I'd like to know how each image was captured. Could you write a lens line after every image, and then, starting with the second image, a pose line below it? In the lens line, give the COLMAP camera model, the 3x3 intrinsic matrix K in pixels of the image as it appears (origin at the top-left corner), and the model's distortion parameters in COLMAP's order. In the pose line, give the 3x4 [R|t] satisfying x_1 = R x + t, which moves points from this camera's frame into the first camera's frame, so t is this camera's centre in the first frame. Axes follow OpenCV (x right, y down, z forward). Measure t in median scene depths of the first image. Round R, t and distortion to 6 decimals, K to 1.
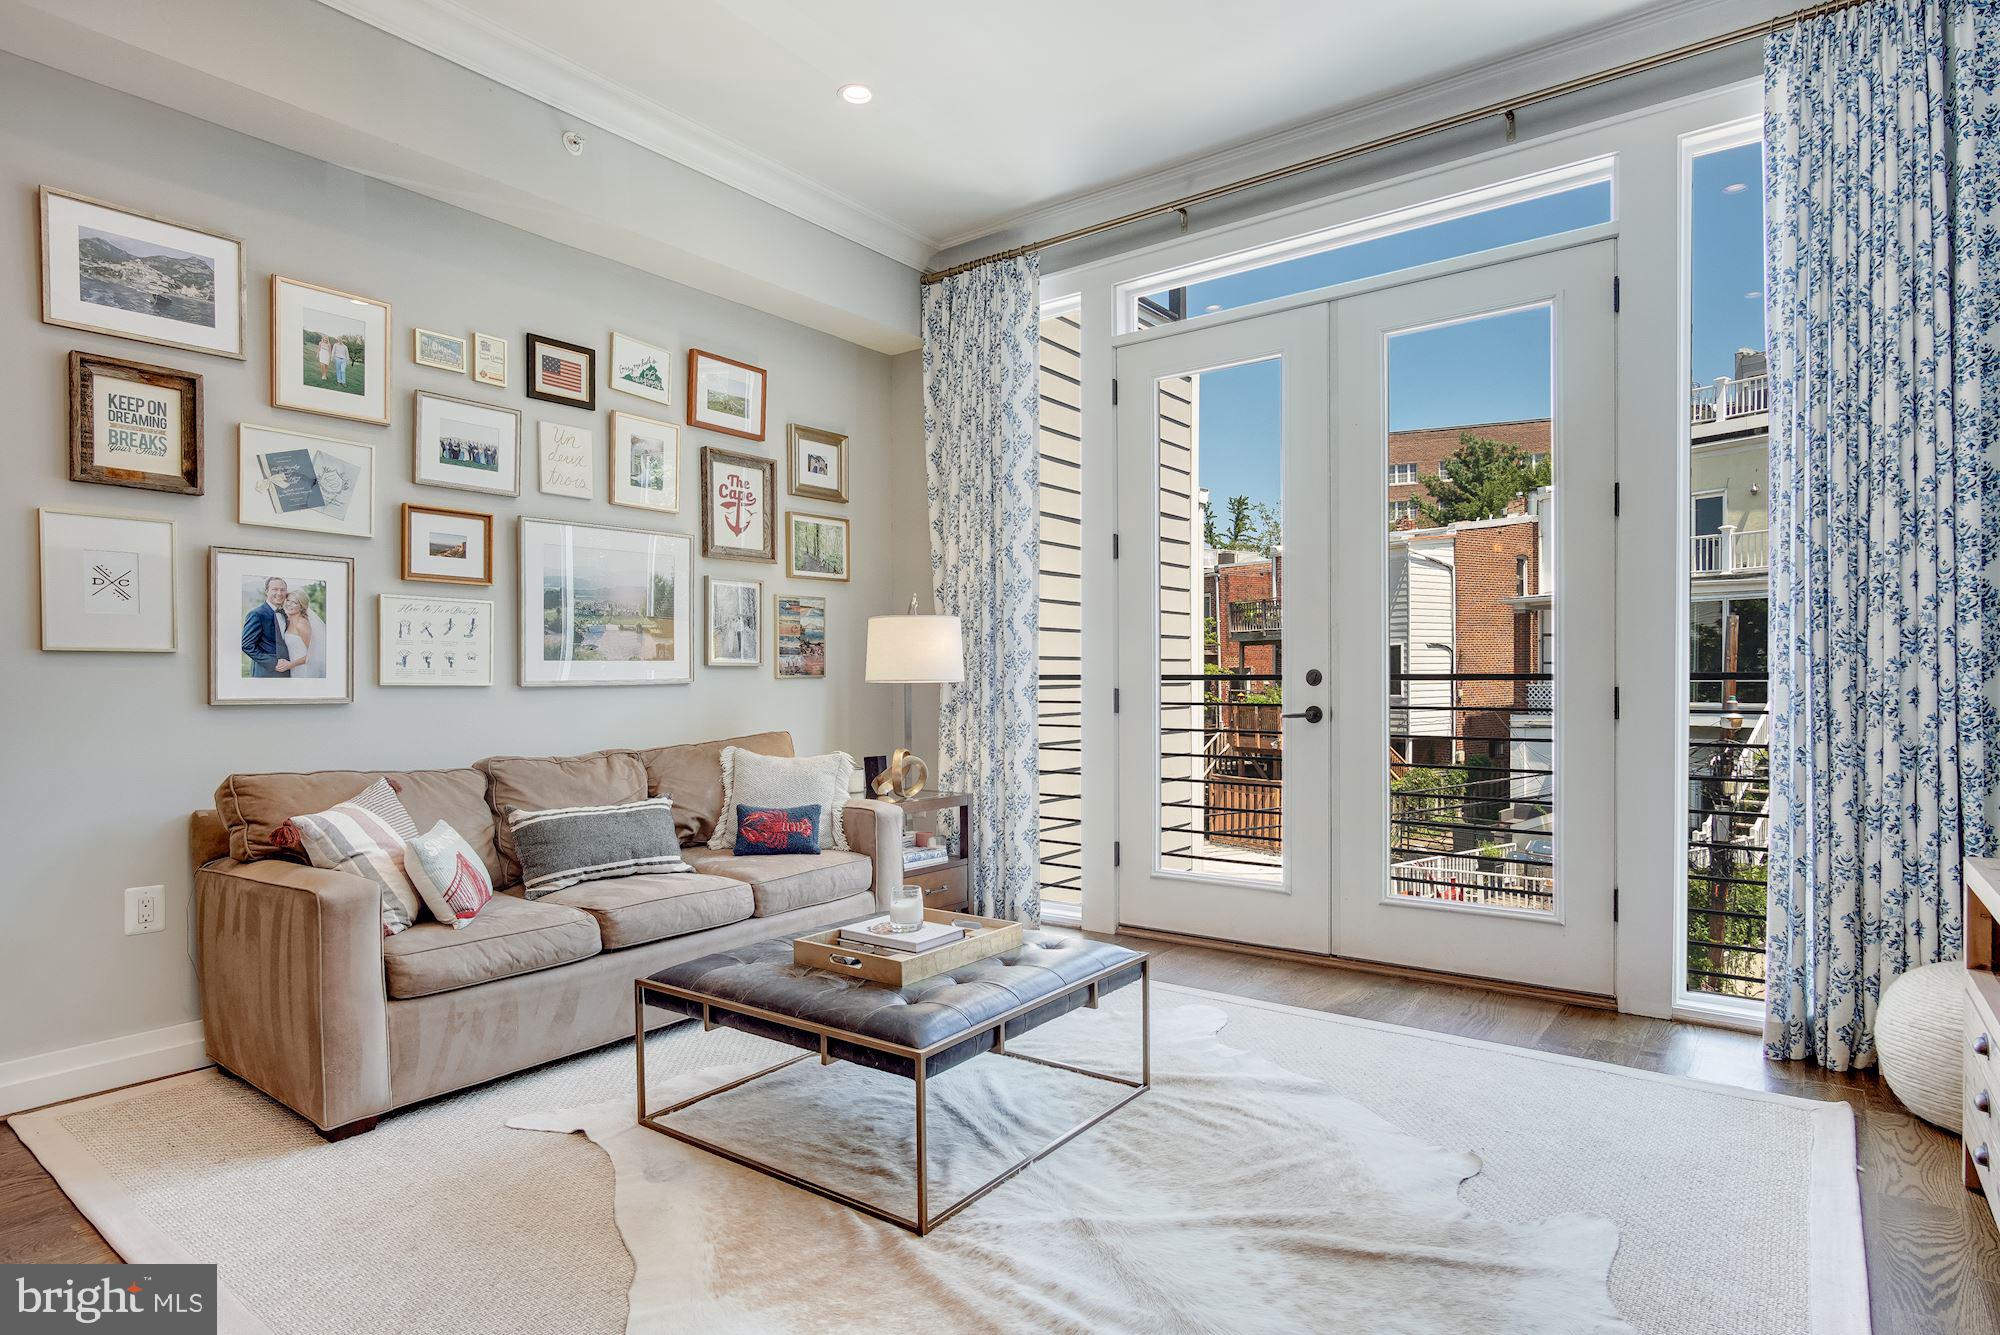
lens RADIAL K [[1077.3, 0, 1003.0], [0, 1077.3, 688.2], [0, 0, 1]] dist [-0.014717, 0.002677]
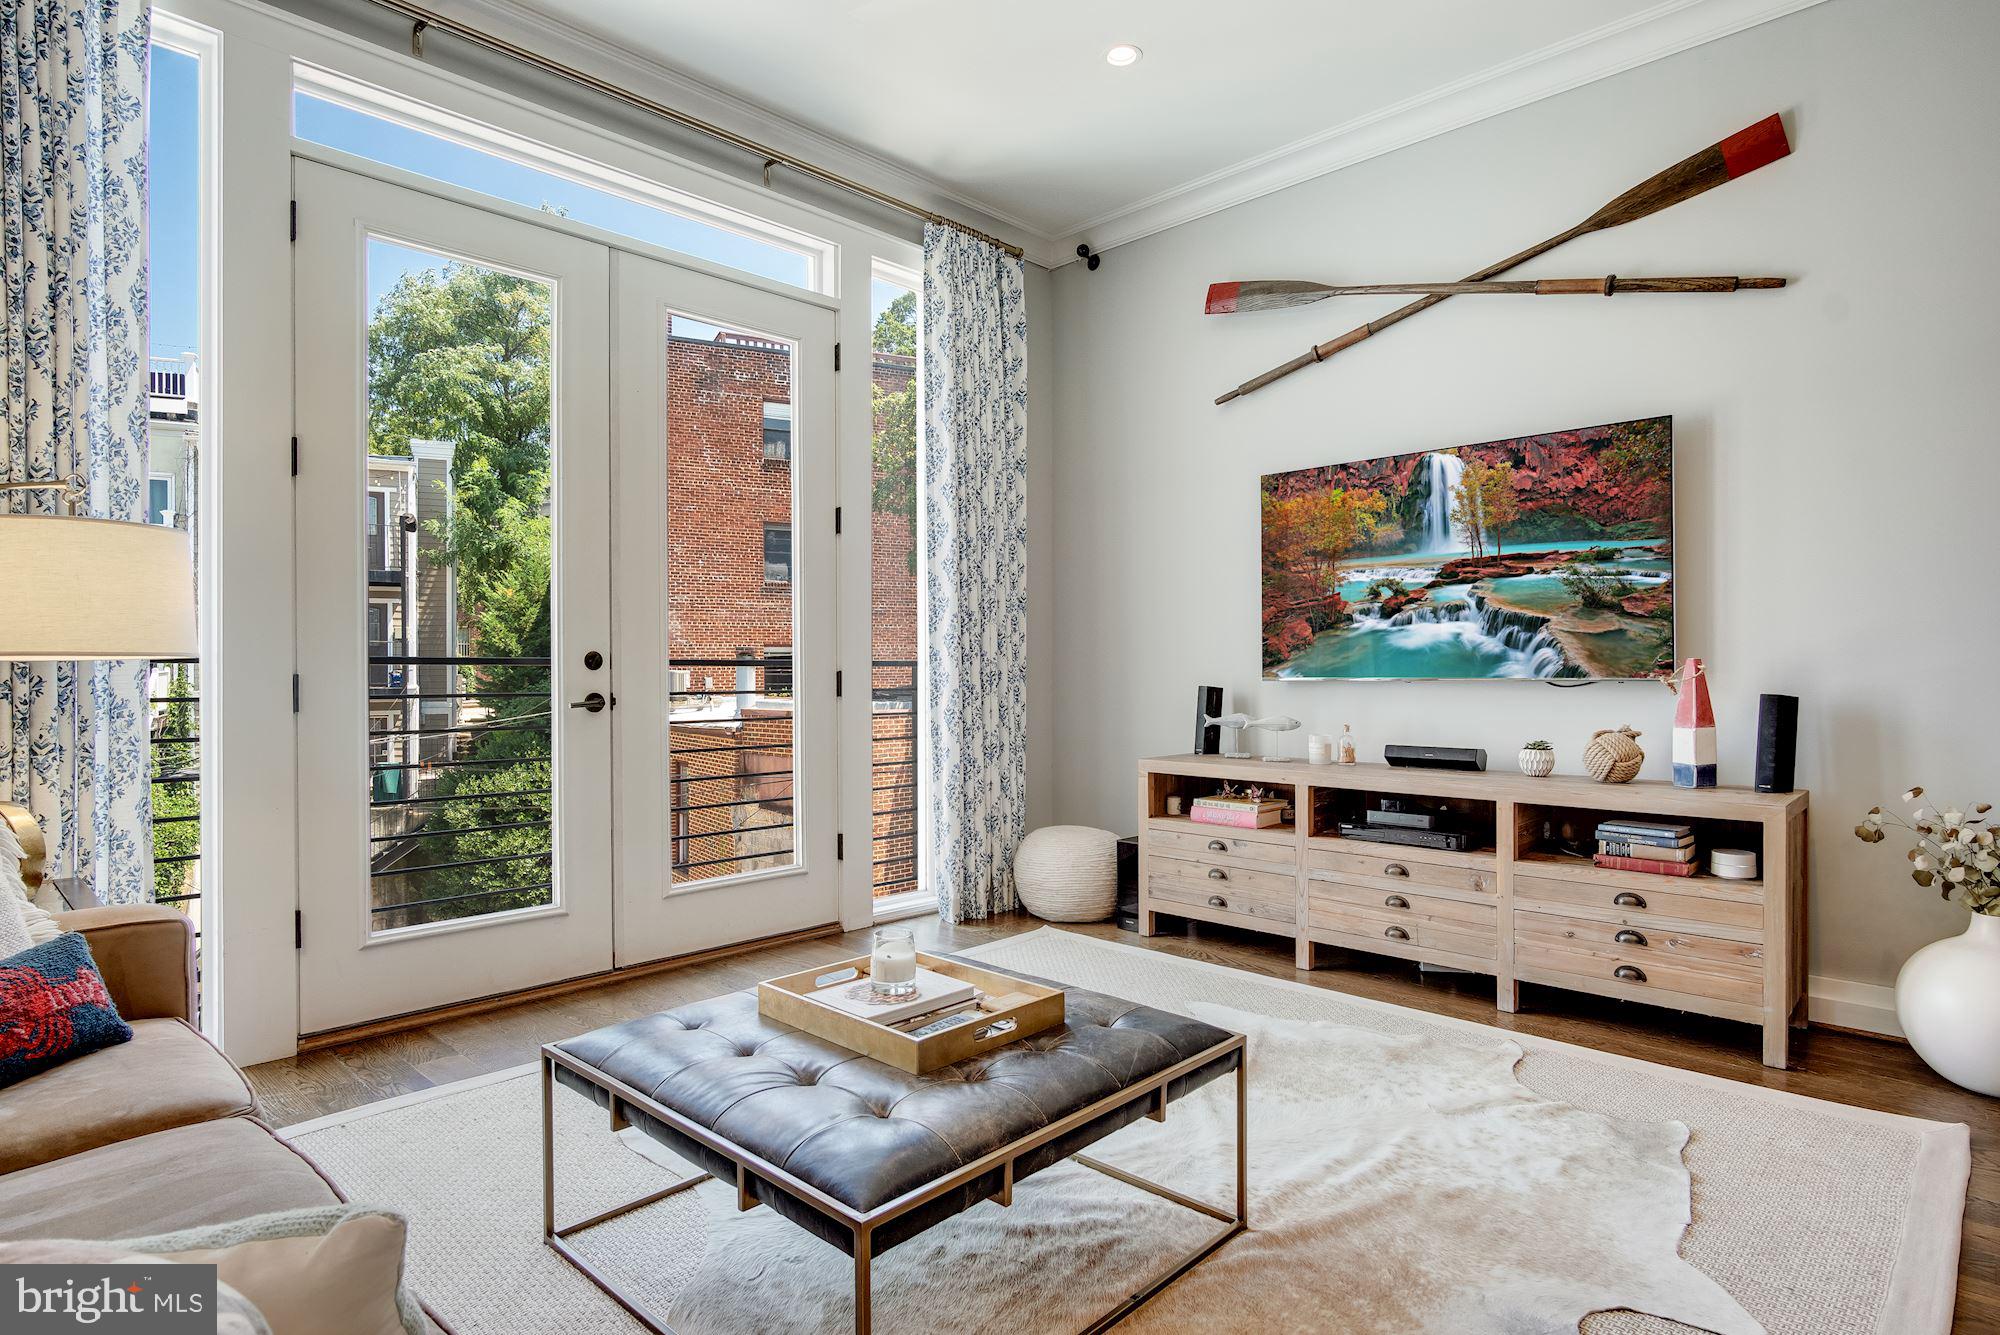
lens RADIAL K [[1077.3, 0, 990.8], [0, 1077.3, 670.7], [0, 0, 1]] dist [-0.014717, 0.002677]
pose [[0.126576, 0.005735, 0.991940, -0.612959], [0.011989, 0.999901, -0.007311, 0.009715], [-0.991884, 0.012818, 0.126495, 0.635590]]
